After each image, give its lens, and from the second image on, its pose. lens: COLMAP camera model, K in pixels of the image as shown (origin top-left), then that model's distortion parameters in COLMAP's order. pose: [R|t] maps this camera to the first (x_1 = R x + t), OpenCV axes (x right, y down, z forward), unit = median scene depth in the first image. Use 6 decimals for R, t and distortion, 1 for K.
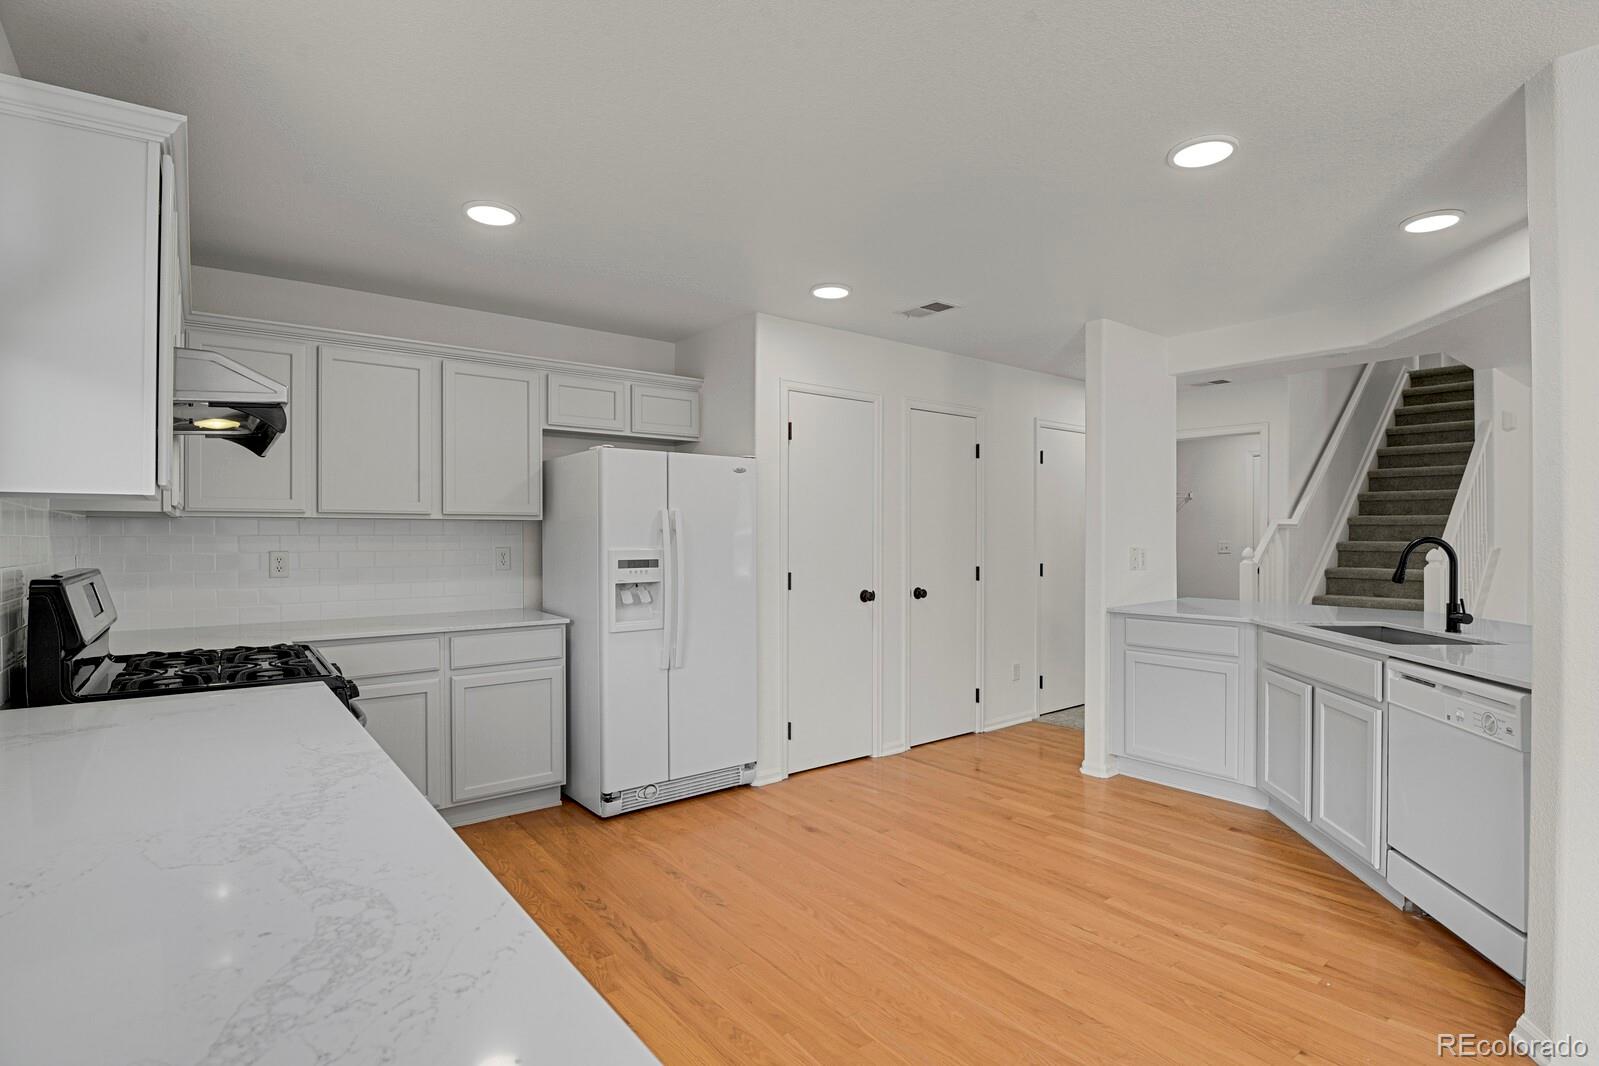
lens RADIAL K [[788.8, 0, 800.9], [0, 788.8, 540.0], [0, 0, 1]] dist [-0.003837, -0.000477]
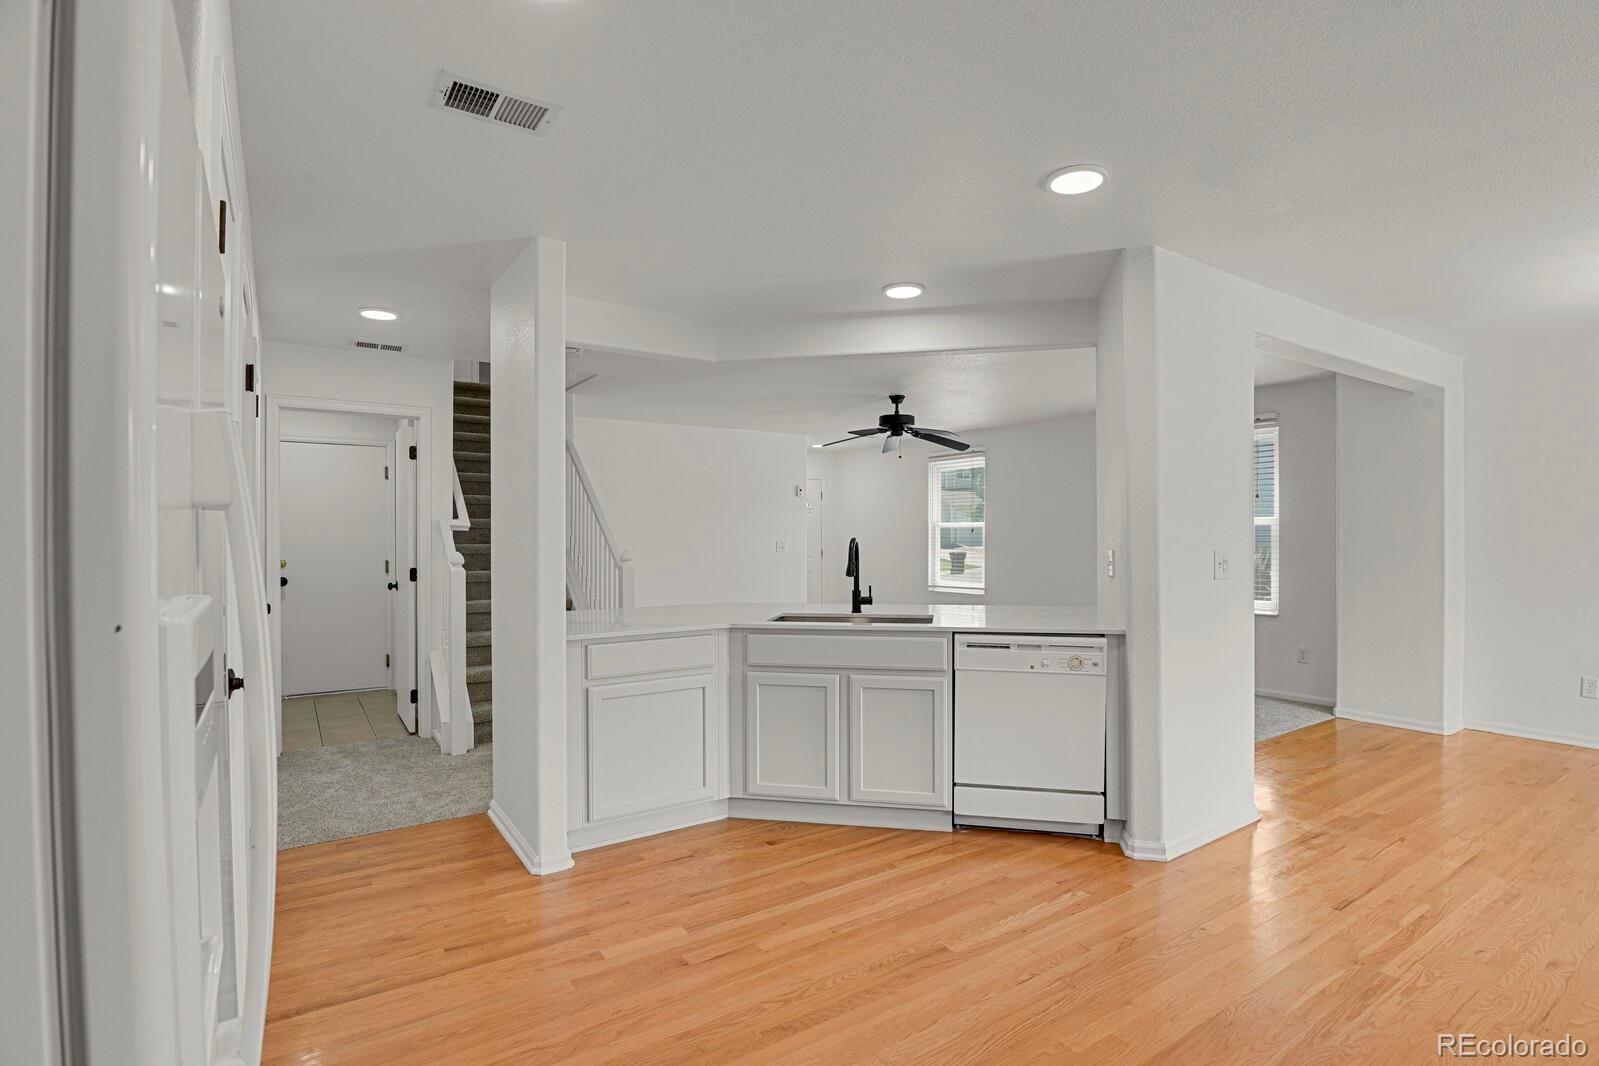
lens RADIAL K [[788.8, 0, 802.4], [0, 788.8, 534.5], [0, 0, 1]] dist [-0.003837, -0.000477]
pose [[0.051388, 0.015765, 0.998554, -0.432027], [-0.000388, 0.999876, -0.015766, 0.010119], [-0.998679, 0.000422, 0.051388, 0.971226]]
